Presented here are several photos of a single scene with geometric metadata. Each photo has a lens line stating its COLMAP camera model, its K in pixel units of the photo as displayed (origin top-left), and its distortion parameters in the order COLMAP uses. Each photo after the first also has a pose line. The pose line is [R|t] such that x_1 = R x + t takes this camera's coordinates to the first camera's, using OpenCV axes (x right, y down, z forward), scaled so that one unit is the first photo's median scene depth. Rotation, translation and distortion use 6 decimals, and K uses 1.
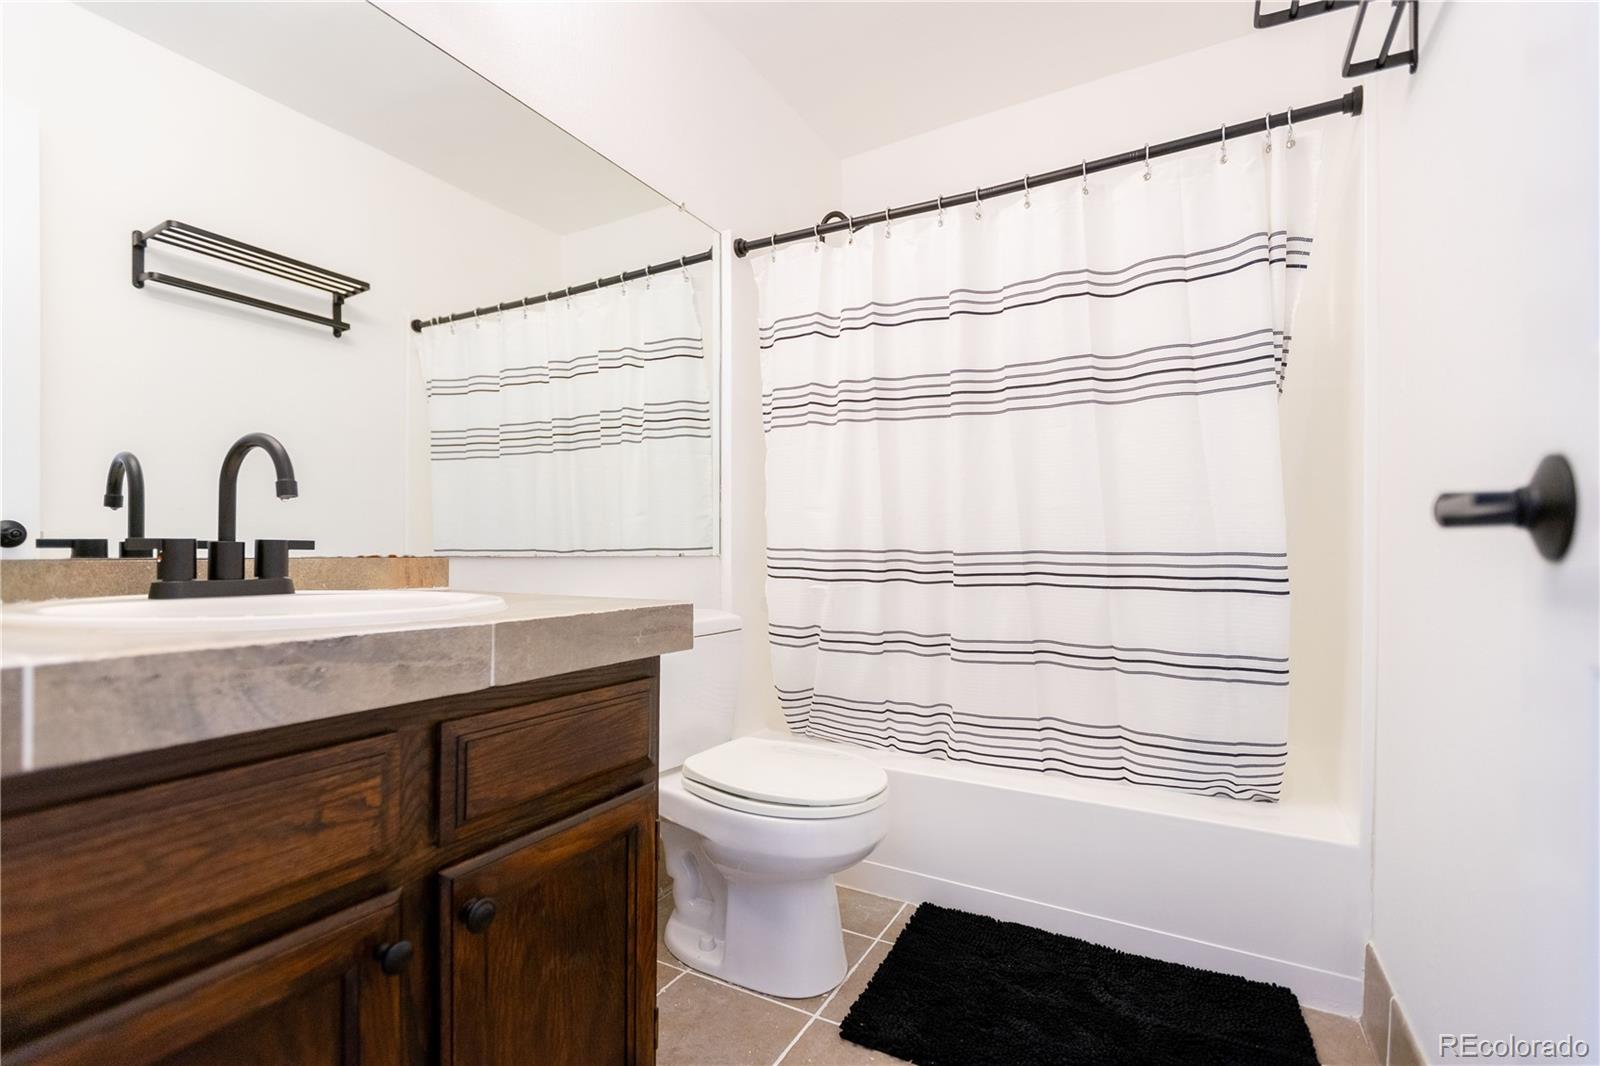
lens RADIAL K [[728.3, 0, 800.0], [0, 728.3, 533.0], [0, 0, 1]] dist [0.000058, 0.000022]
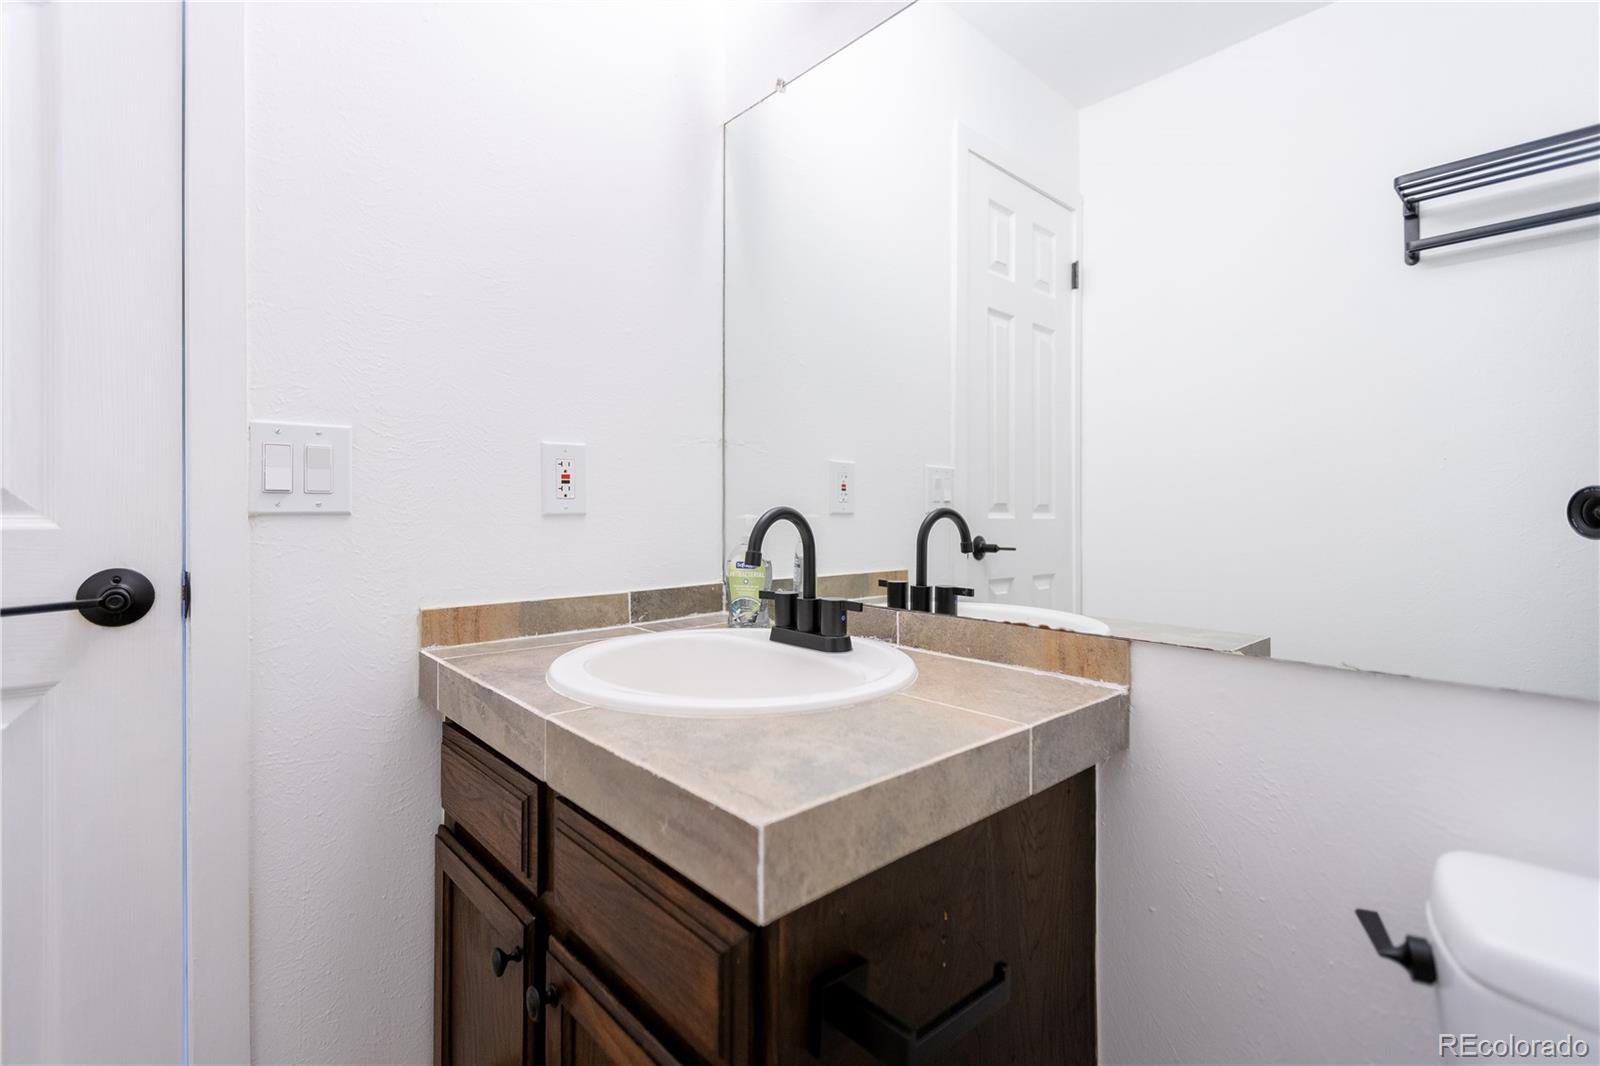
lens RADIAL K [[728.3, 0, 800.0], [0, 728.3, 533.0], [0, 0, 1]] dist [0.000058, 0.000022]
pose [[-0.321797, 0.022664, -0.946537, 0.238806], [0.017665, 0.999683, 0.017931, -0.084149], [0.946644, -0.010950, -0.322096, 1.004646]]
